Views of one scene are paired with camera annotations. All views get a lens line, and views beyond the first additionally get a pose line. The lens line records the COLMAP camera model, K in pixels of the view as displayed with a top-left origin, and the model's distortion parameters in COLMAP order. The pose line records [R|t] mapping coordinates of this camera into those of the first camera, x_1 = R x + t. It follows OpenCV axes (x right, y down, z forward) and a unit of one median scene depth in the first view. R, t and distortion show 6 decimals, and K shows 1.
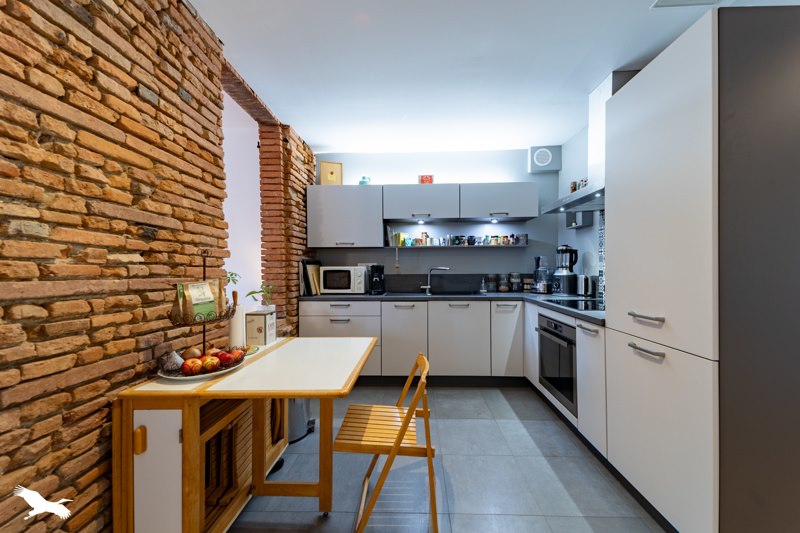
lens RADIAL K [[308.6, 0, 404.3], [0, 308.6, 268.0], [0, 0, 1]] dist [0.068549, -0.017091]
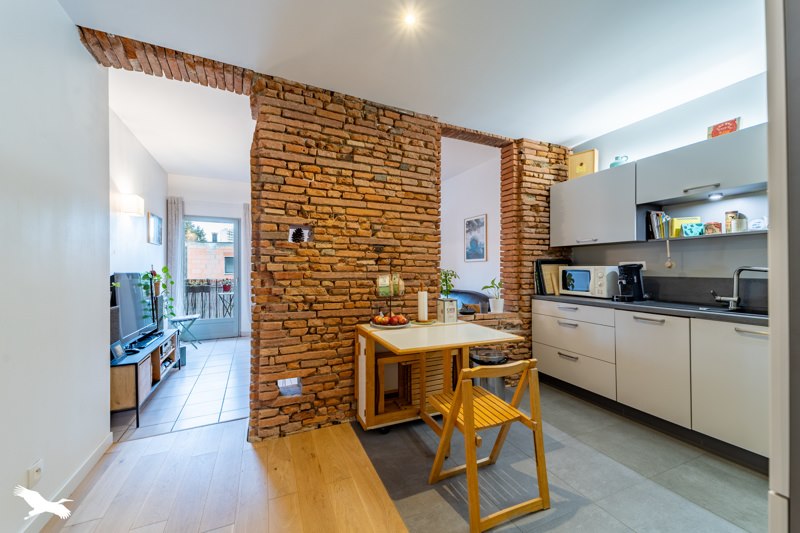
lens RADIAL K [[308.6, 0, 404.3], [0, 308.6, 268.0], [0, 0, 1]] dist [0.068549, -0.017091]
pose [[0.445749, 0.004655, -0.895146, 0.814543], [-0.002932, 0.999989, 0.003740, -0.002451], [0.895153, 0.000957, 0.445757, 0.261797]]
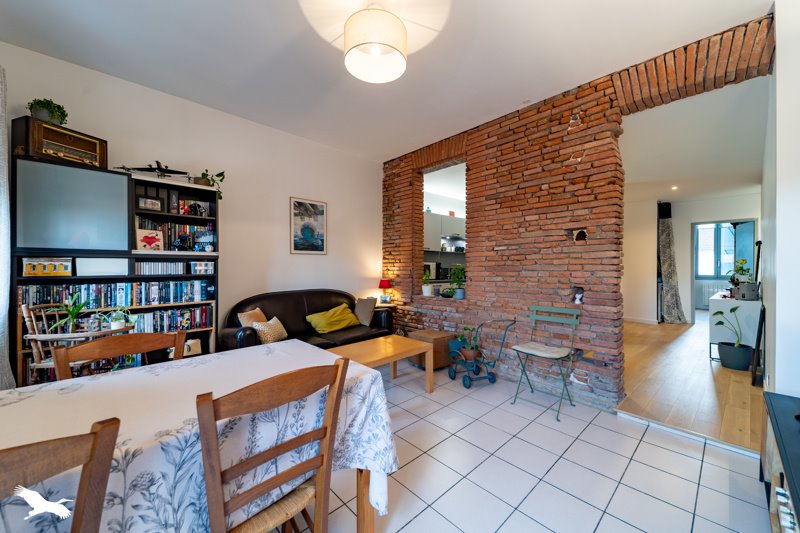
lens RADIAL K [[308.6, 0, 404.3], [0, 308.6, 268.0], [0, 0, 1]] dist [0.068549, -0.017091]
pose [[0.711809, 0.006595, 0.702342, -2.933864], [-0.006801, 0.999974, -0.002498, 0.060164], [-0.702340, -0.002999, 0.711835, -0.129275]]
